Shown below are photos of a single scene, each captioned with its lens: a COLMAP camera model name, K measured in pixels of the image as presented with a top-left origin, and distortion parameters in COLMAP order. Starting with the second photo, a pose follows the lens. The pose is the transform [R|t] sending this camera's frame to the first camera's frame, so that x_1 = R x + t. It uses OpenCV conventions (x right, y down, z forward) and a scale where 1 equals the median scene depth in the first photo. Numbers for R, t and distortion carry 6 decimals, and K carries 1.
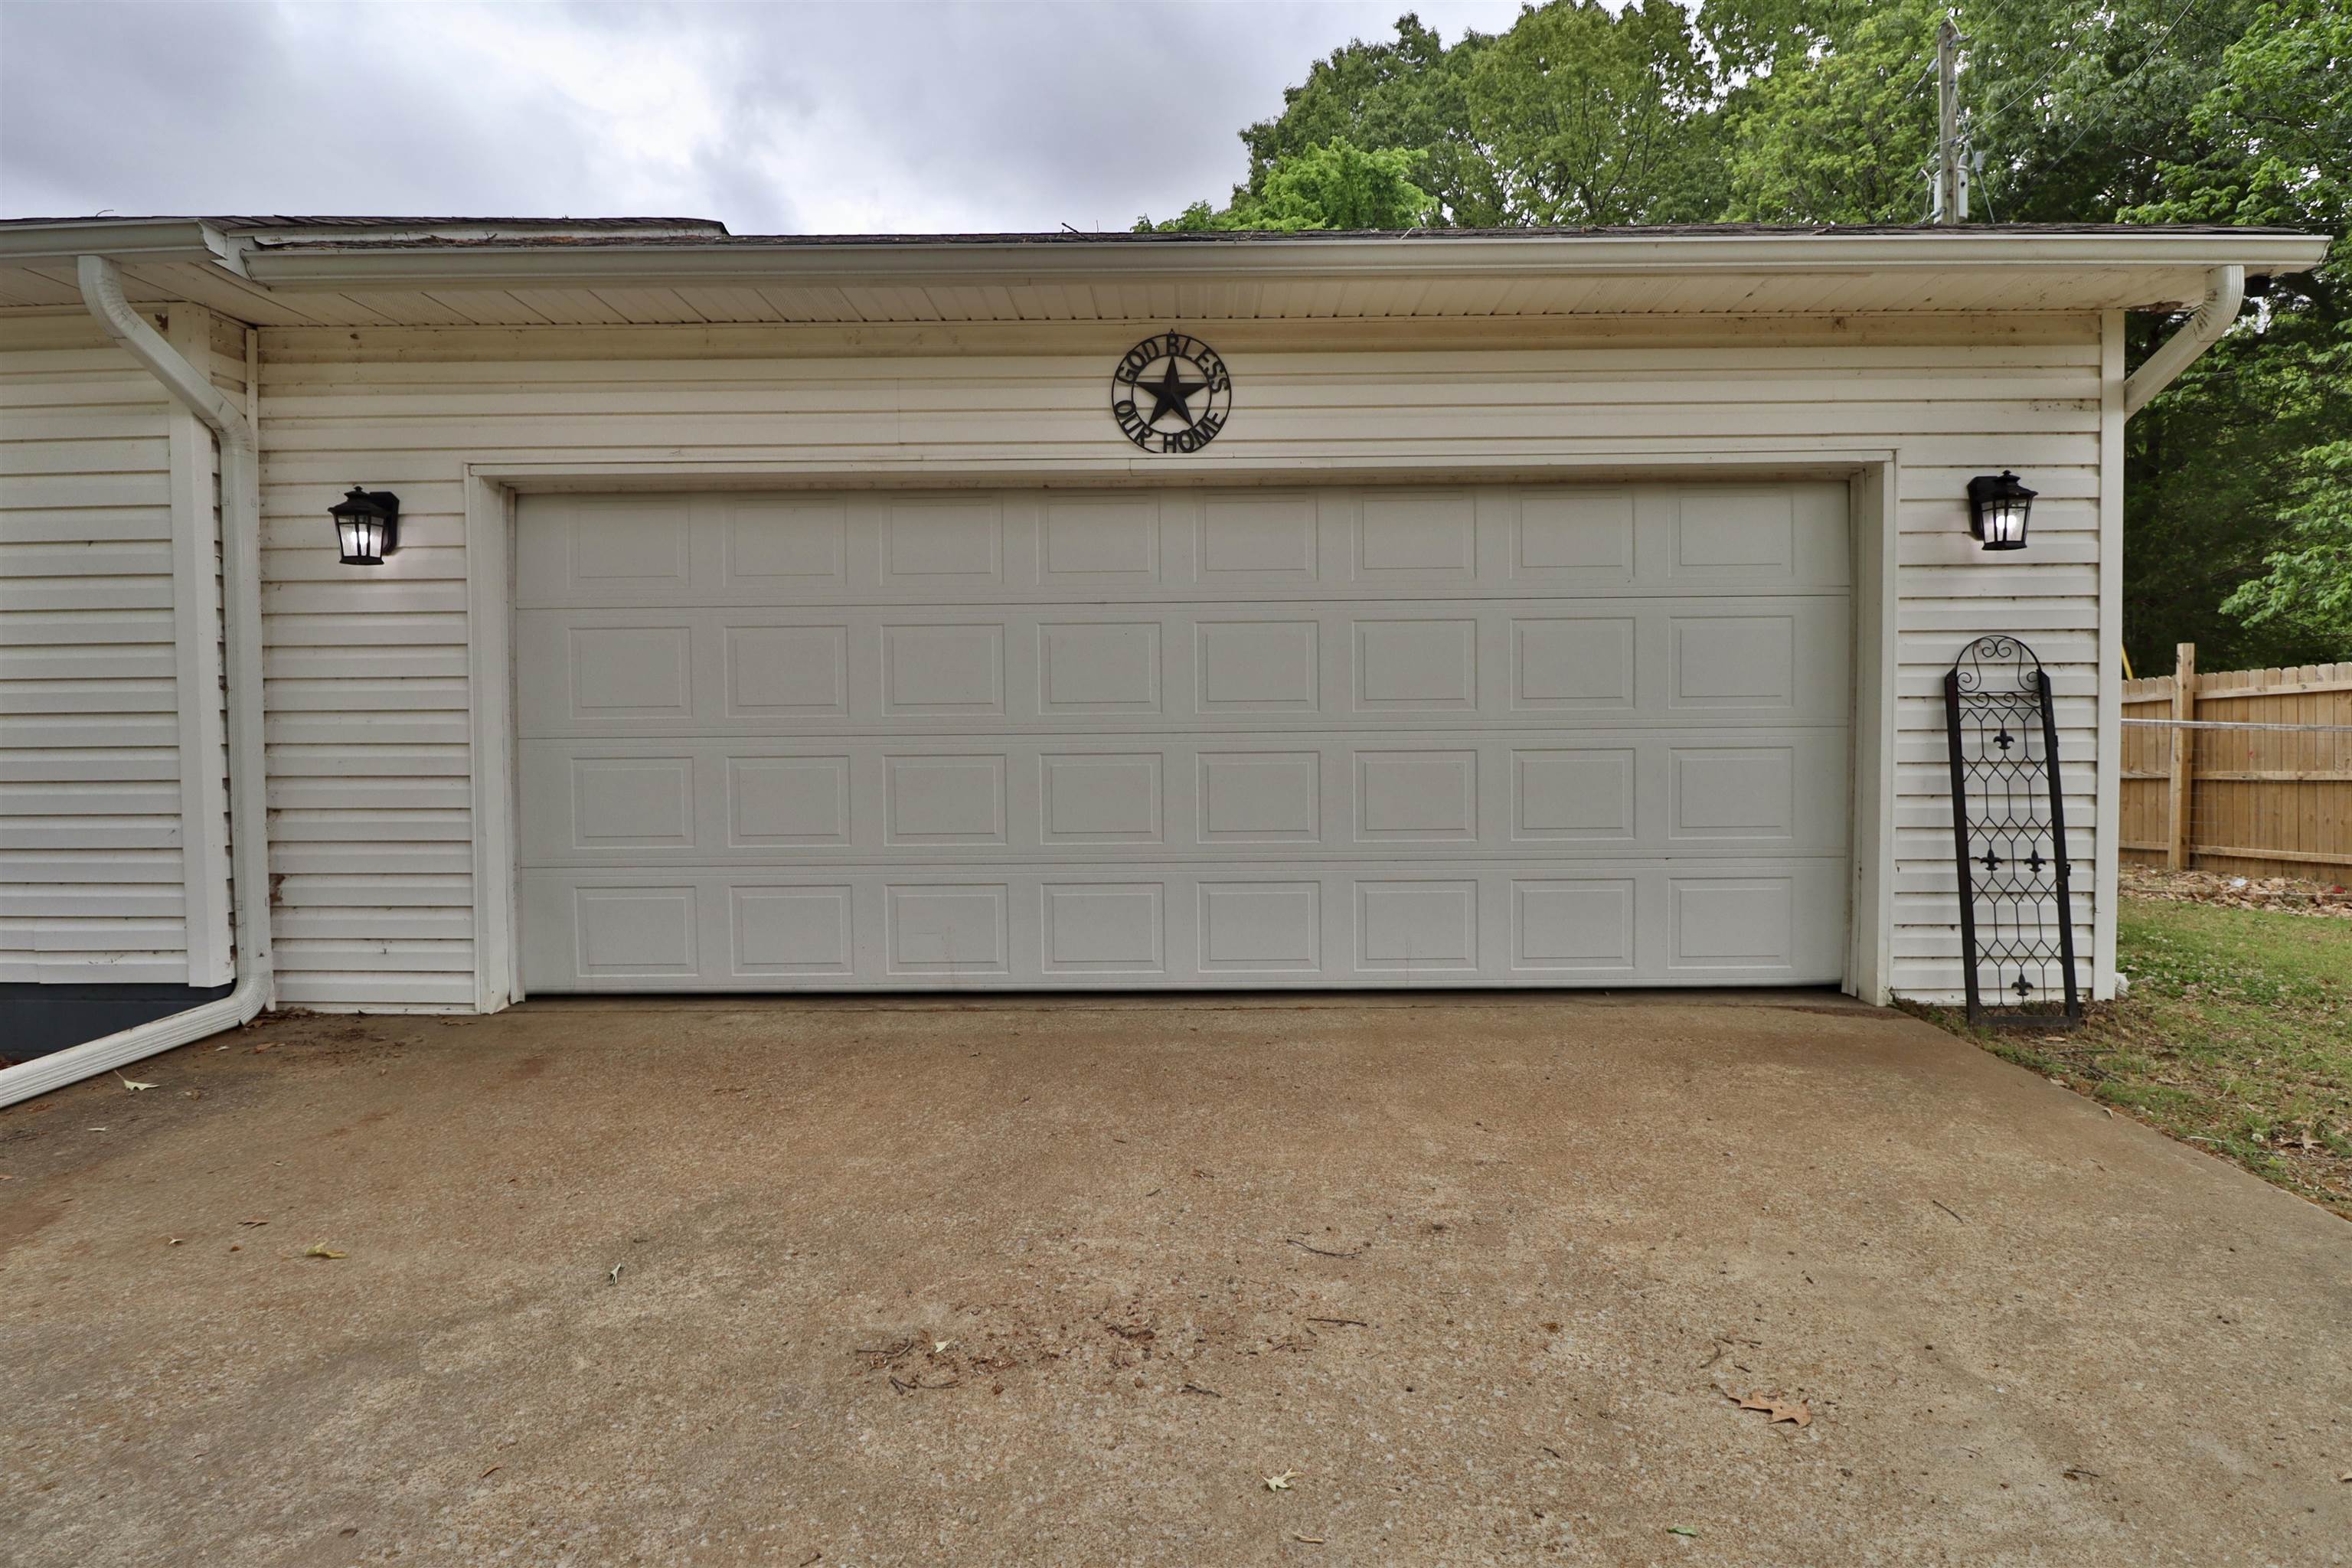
lens RADIAL K [[1208.9, 0, 1186.7], [0, 1208.9, 774.8], [0, 0, 1]] dist [-0.000044, -0.012820]
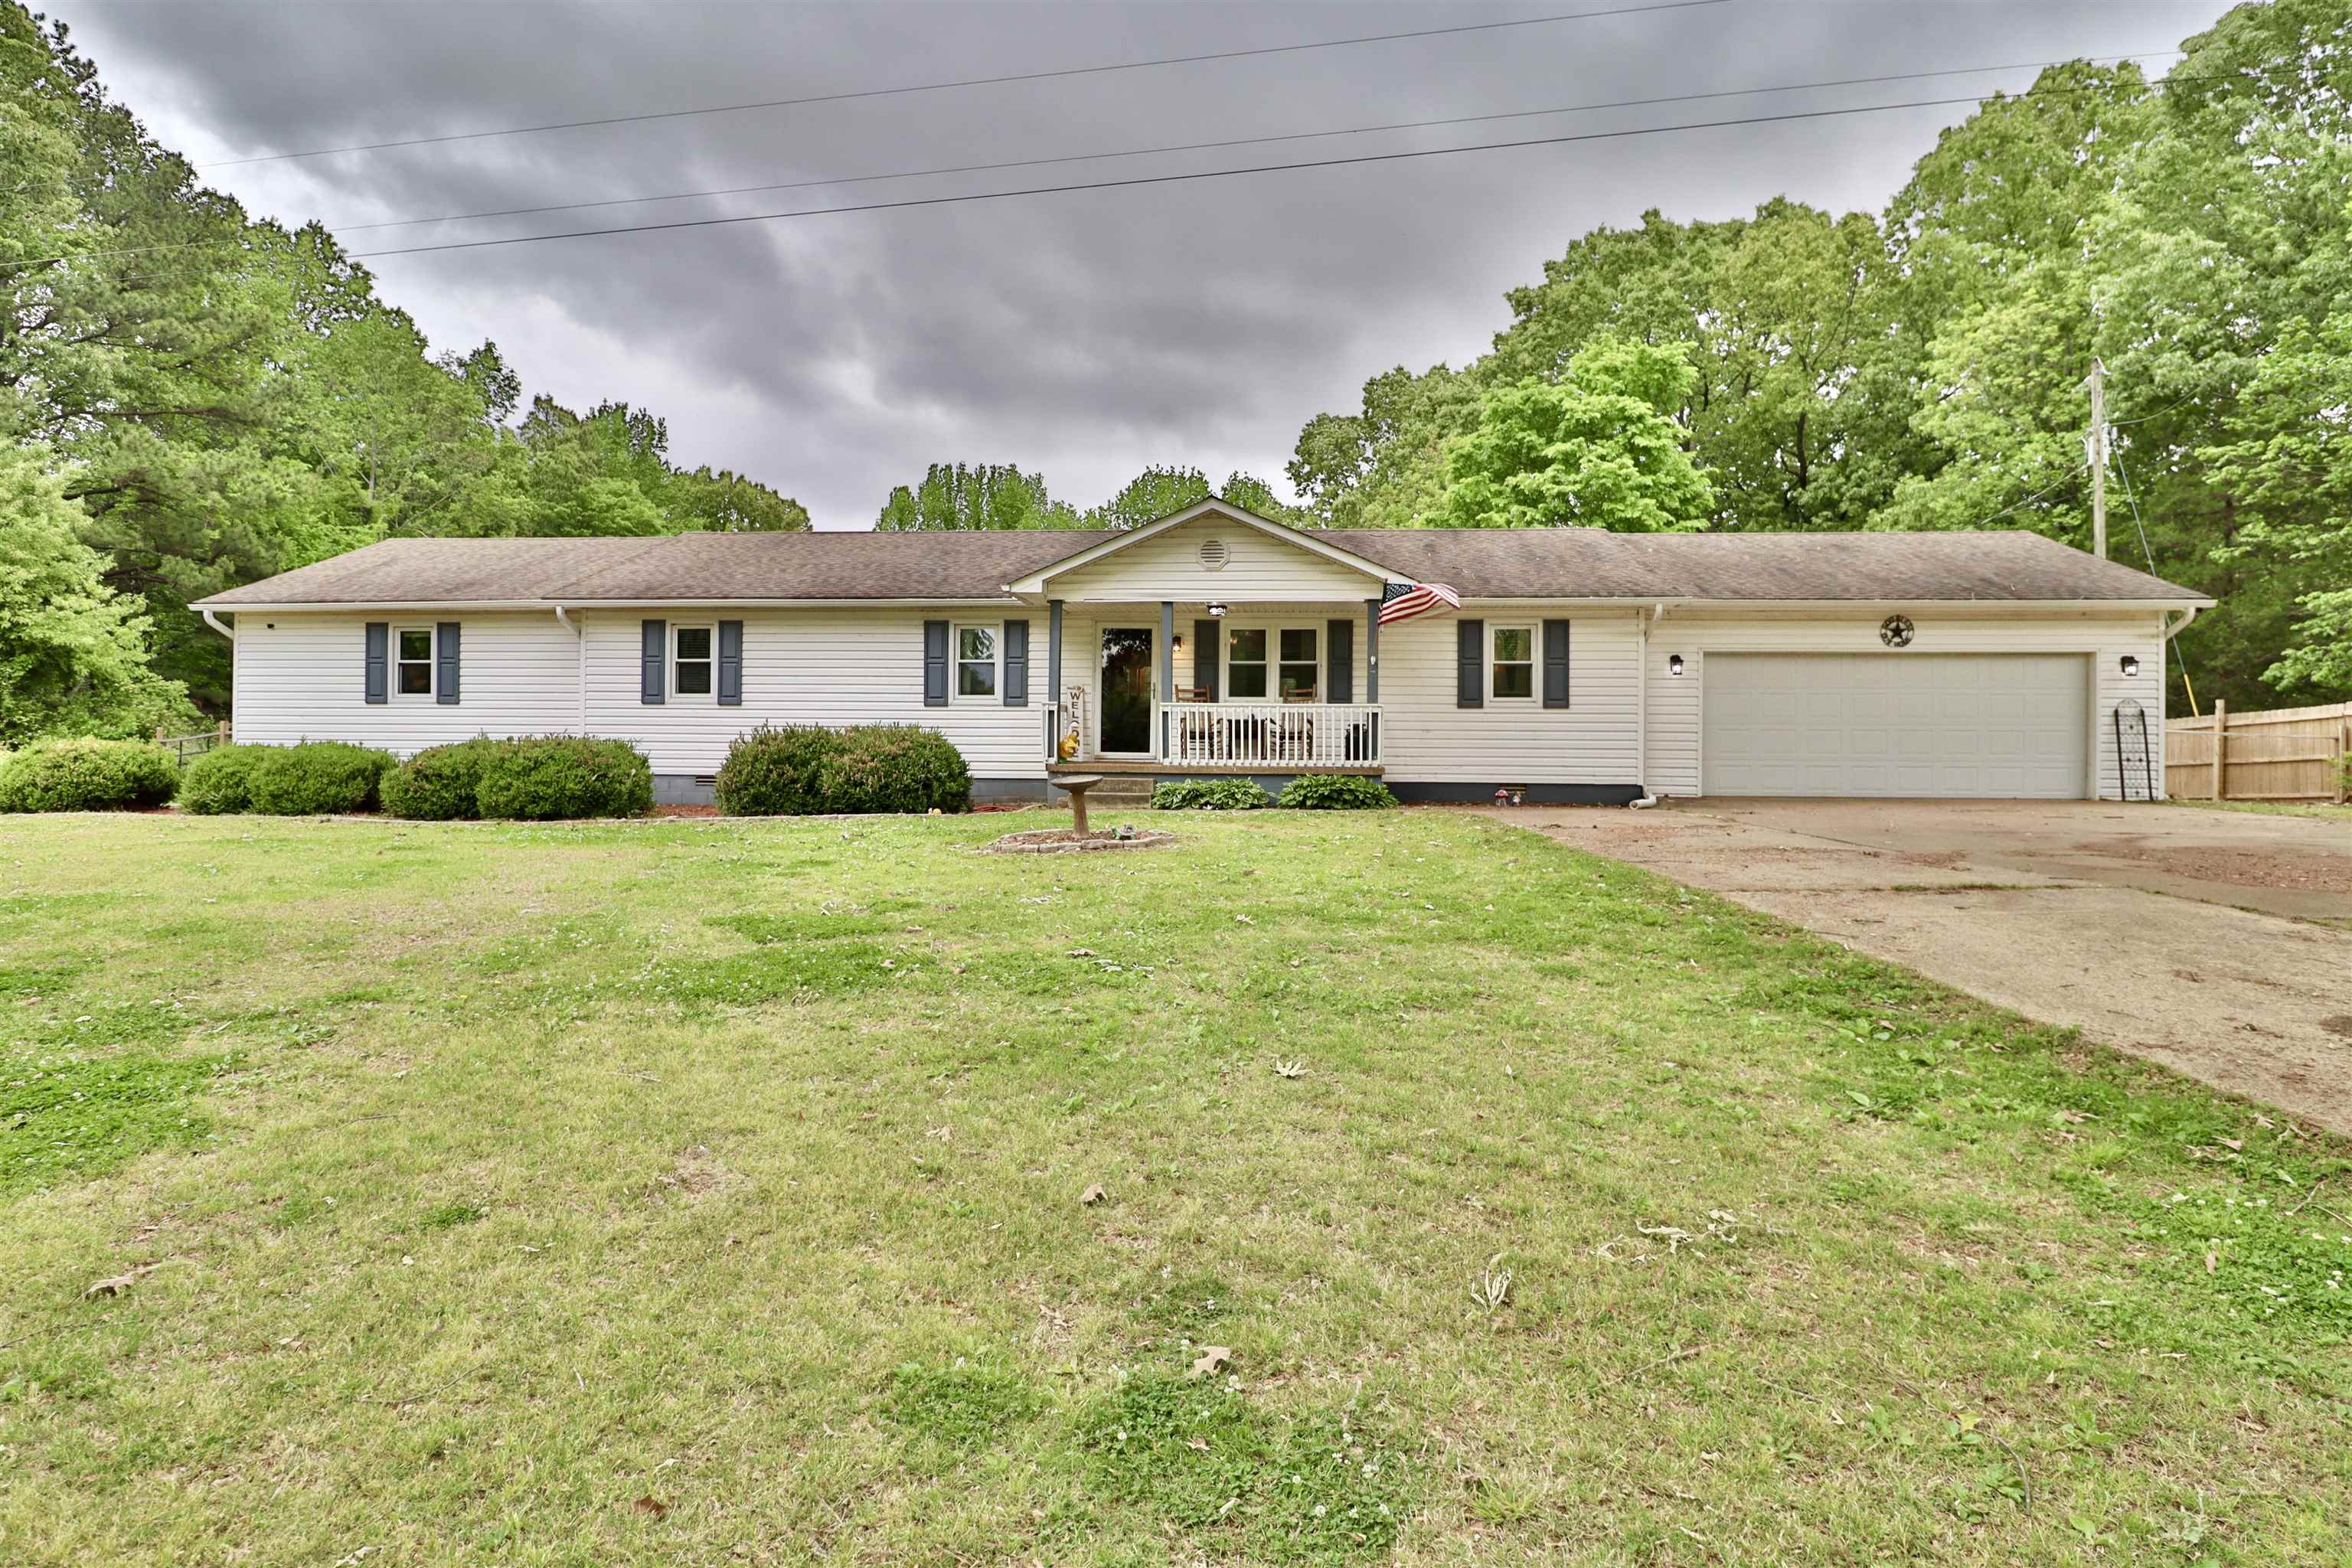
lens RADIAL K [[1208.9, 0, 1191.4], [0, 1208.9, 768.3], [0, 0, 1]] dist [-0.000044, -0.012820]
pose [[0.997695, 0.014718, -0.066249, -1.804408], [-0.017193, 0.999169, -0.036958, 0.261096], [0.065650, 0.038012, 0.997118, -2.646550]]
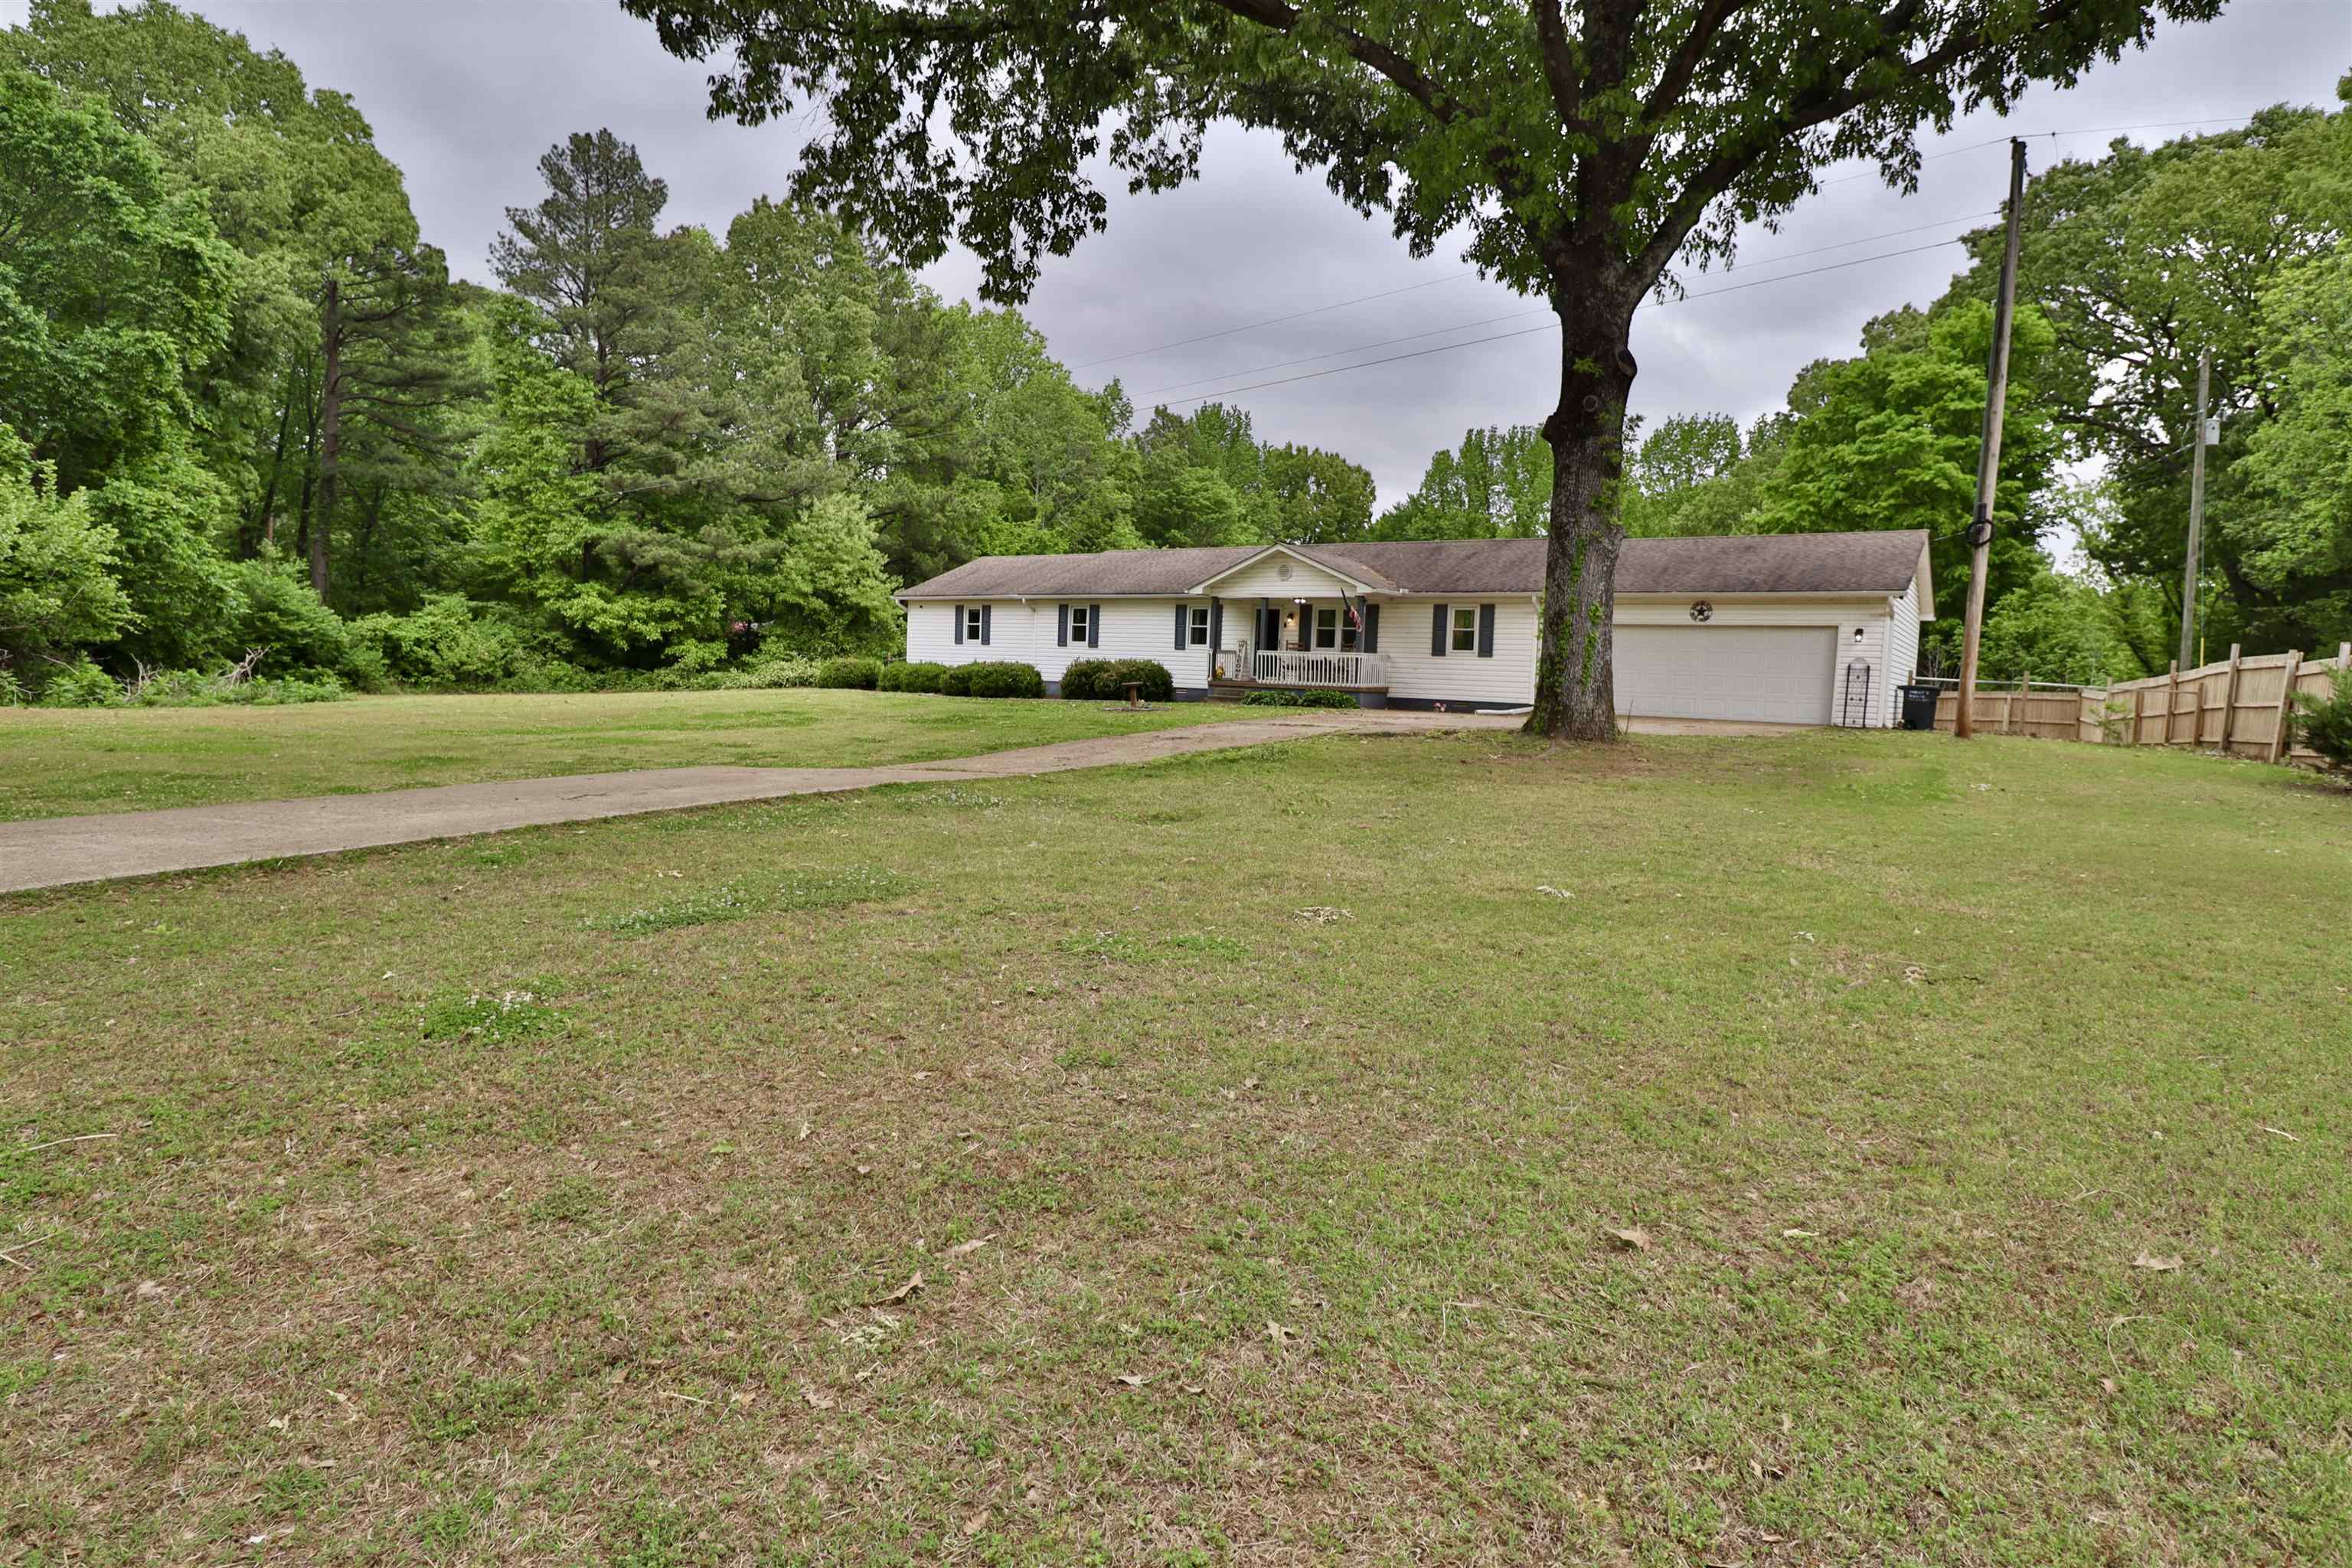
lens RADIAL K [[1208.9, 0, 1195.2], [0, 1208.9, 792.9], [0, 0, 1]] dist [-0.000044, -0.012820]
pose [[0.830585, 0.092208, -0.549205, 1.150165], [-0.070588, 0.995674, 0.060414, 0.345861], [0.552400, -0.011412, 0.833501, -4.827426]]
